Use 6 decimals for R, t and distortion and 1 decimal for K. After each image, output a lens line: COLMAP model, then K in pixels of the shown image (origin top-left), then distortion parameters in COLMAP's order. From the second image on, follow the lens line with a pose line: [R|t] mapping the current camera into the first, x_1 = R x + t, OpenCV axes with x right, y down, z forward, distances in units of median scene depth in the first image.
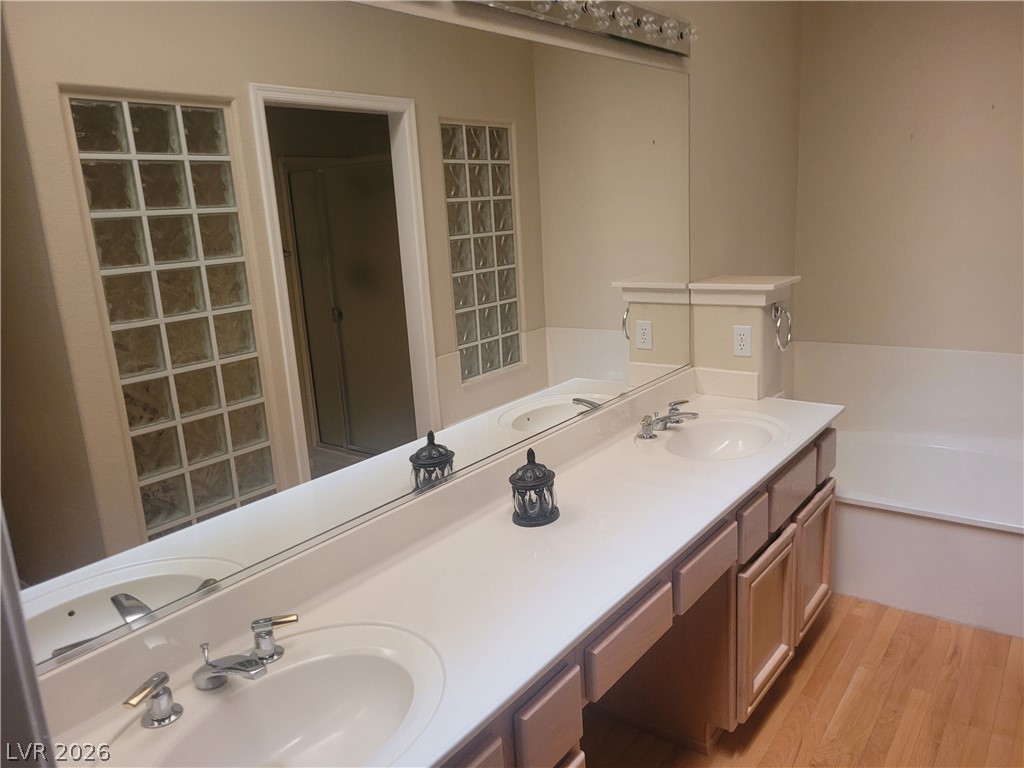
lens RADIAL K [[774.6, 0, 517.3], [0, 774.6, 385.0], [0, 0, 1]] dist [0.036654, -0.034582]
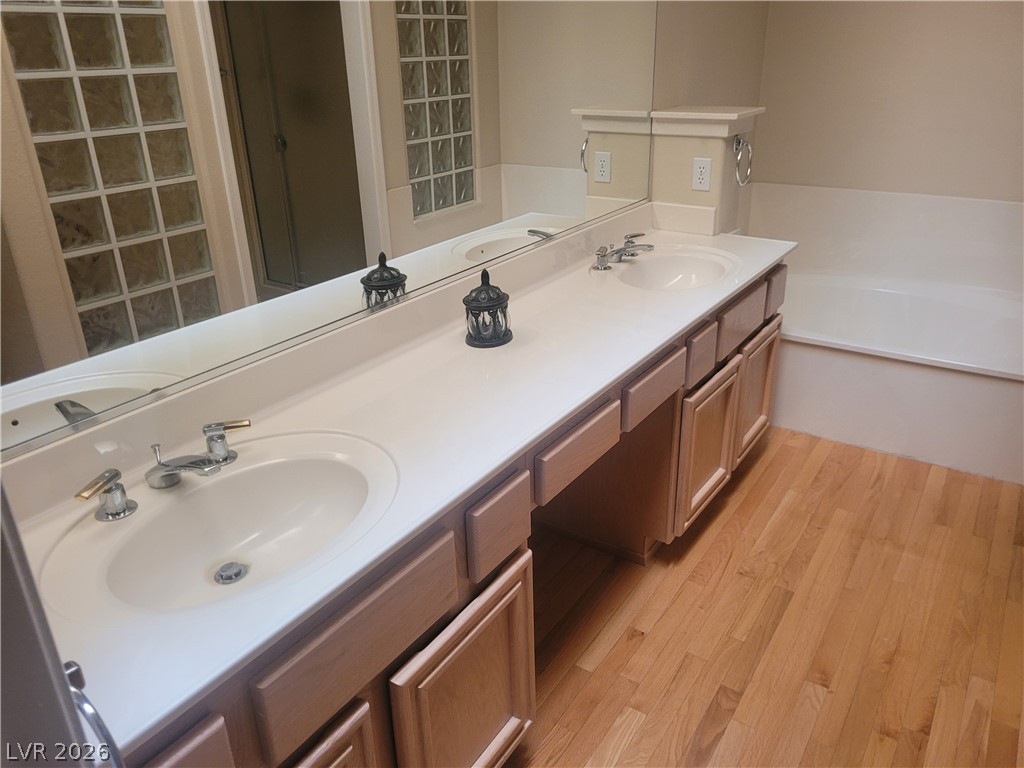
lens RADIAL K [[774.7, 0, 515.4], [0, 774.7, 376.6], [0, 0, 1]] dist [0.040191, -0.037228]
pose [[0.998099, 0.011860, 0.060487, -0.001455], [-0.022133, 0.984829, 0.172113, 0.031450], [-0.057528, -0.173124, 0.983218, 0.003697]]
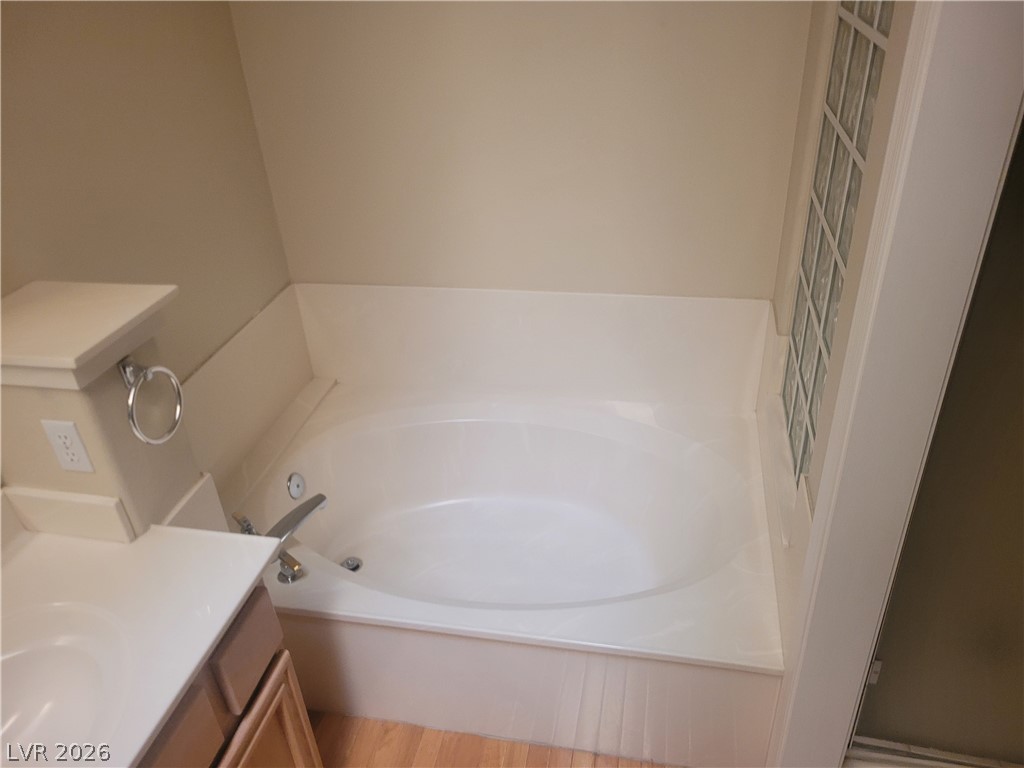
lens RADIAL K [[774.6, 0, 517.3], [0, 774.6, 385.0], [0, 0, 1]] dist [0.036654, -0.034582]
pose [[0.904973, -0.207548, 0.371414, 0.375215], [0.094516, 0.949205, 0.300128, -0.219602], [-0.414839, -0.236503, 0.878621, 0.450559]]
